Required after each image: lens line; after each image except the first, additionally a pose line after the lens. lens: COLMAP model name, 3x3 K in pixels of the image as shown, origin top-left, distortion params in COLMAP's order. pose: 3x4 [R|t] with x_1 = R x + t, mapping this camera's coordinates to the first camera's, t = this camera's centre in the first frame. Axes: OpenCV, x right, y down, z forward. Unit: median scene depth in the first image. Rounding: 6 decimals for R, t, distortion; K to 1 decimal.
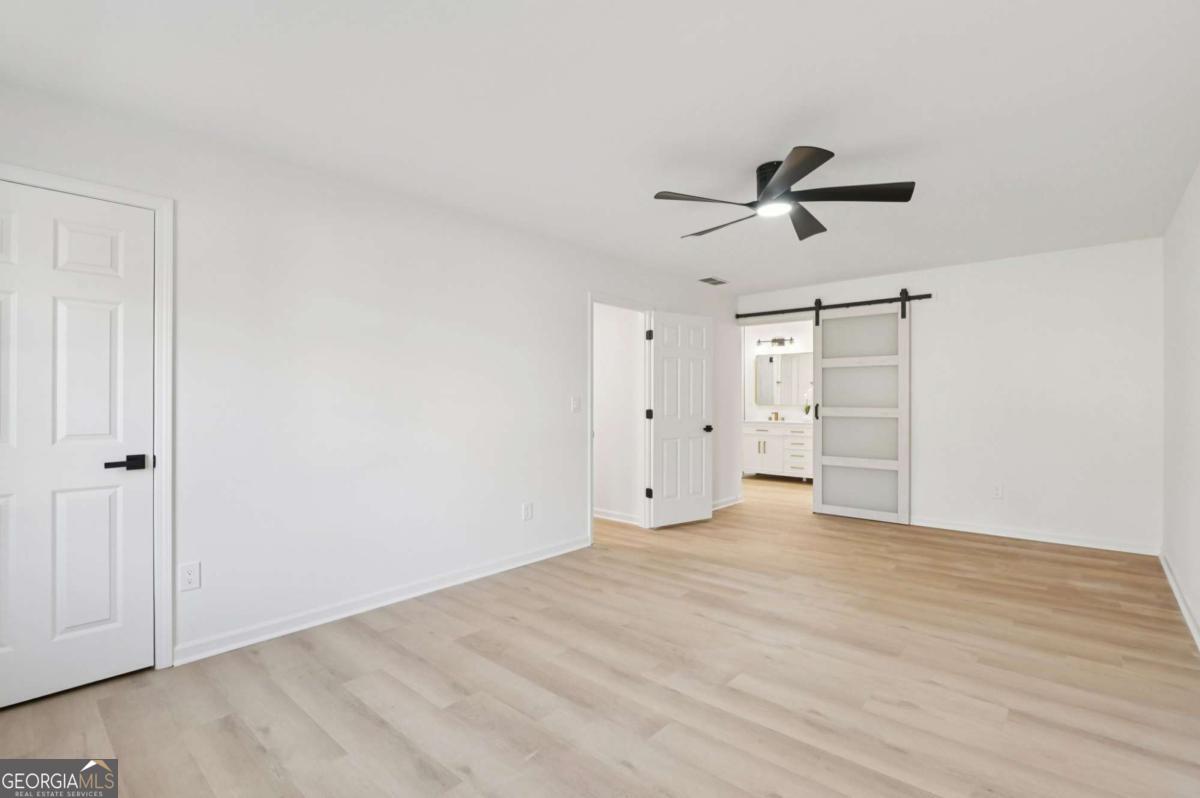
lens RADIAL K [[564.1, 0, 600.0], [0, 564.1, 399.0], [0, 0, 1]] dist [-0.001135, -0.000175]
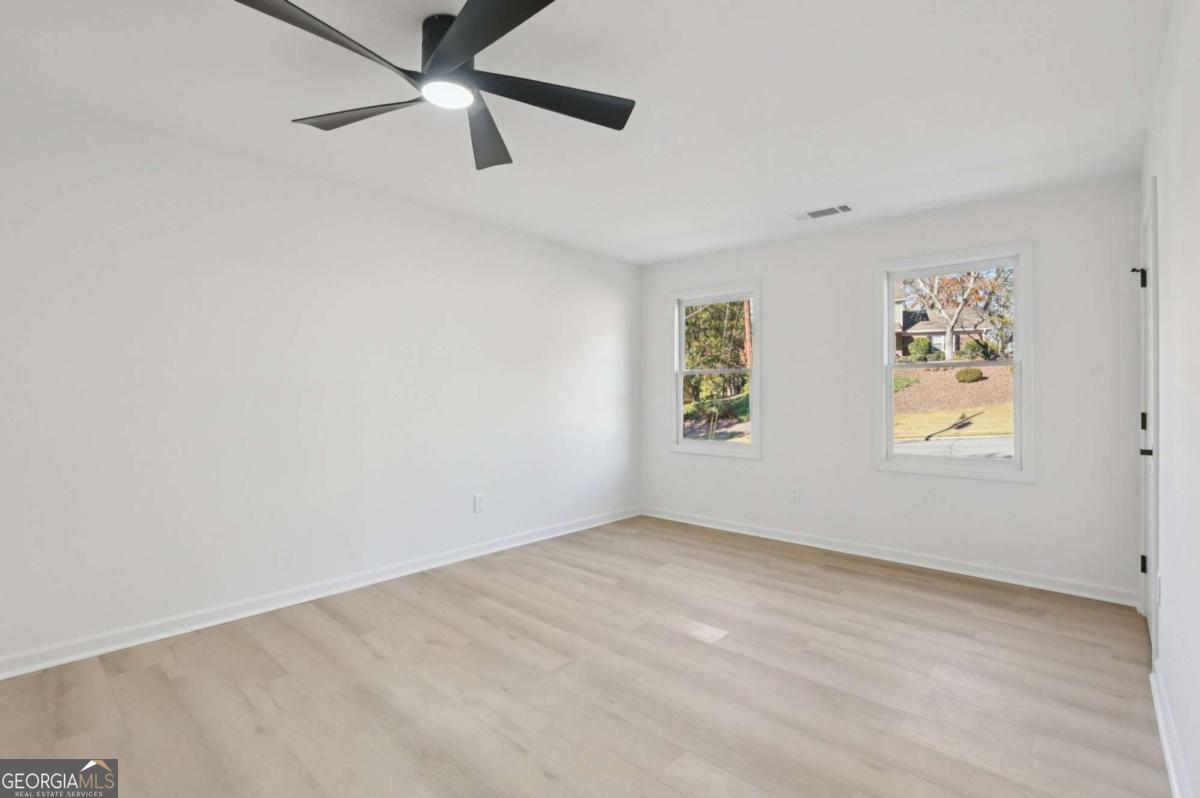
lens RADIAL K [[564.1, 0, 600.4], [0, 564.1, 440.7], [0, 0, 1]] dist [-0.015148, -0.000455]
pose [[-0.999995, -0.001584, -0.002726, 0.134225], [-0.001751, 0.998041, 0.062546, 0.024885], [0.002621, 0.062551, -0.998038, 1.570357]]
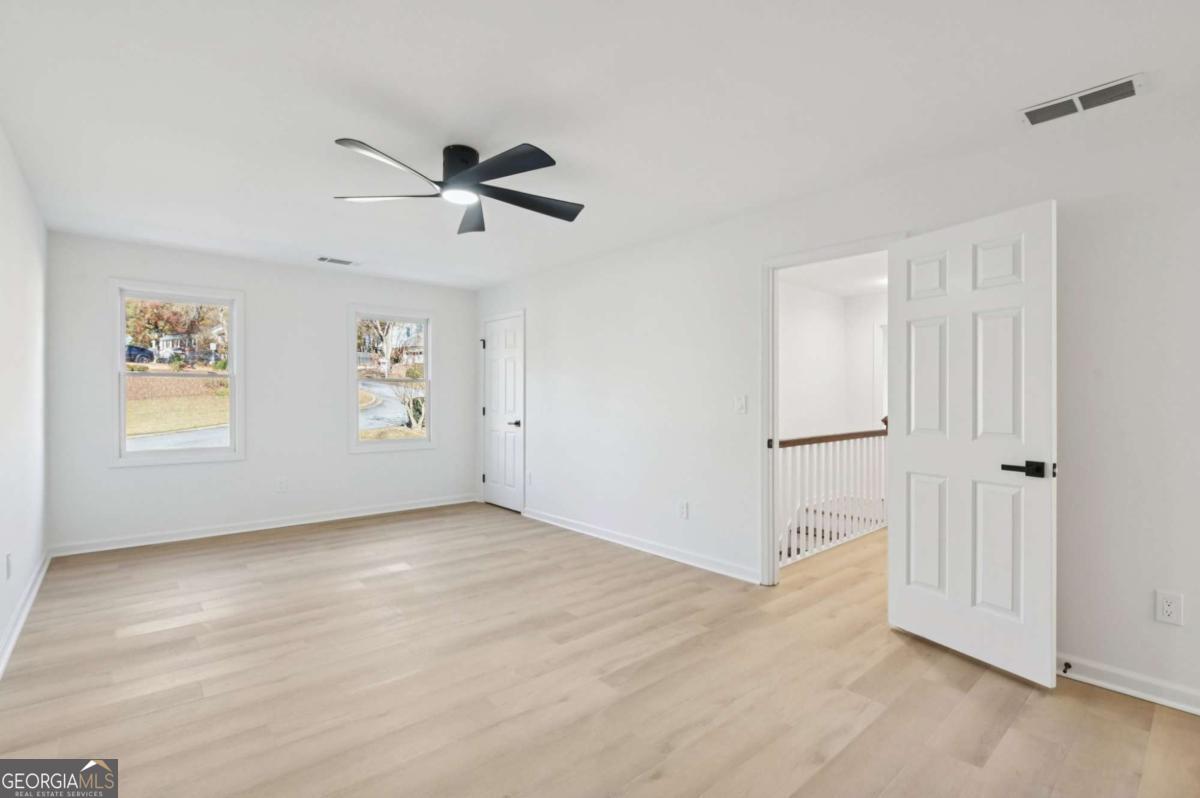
lens RADIAL K [[560.7, 0, 600.0], [0, 560.7, 399.0], [0, 0, 1]] dist [0.114264, -0.000141]
pose [[-0.134183, -0.002155, -0.990954, 1.176059], [-0.004622, 0.999988, -0.001548, 0.008668], [0.990946, 0.004372, -0.134192, 1.318308]]
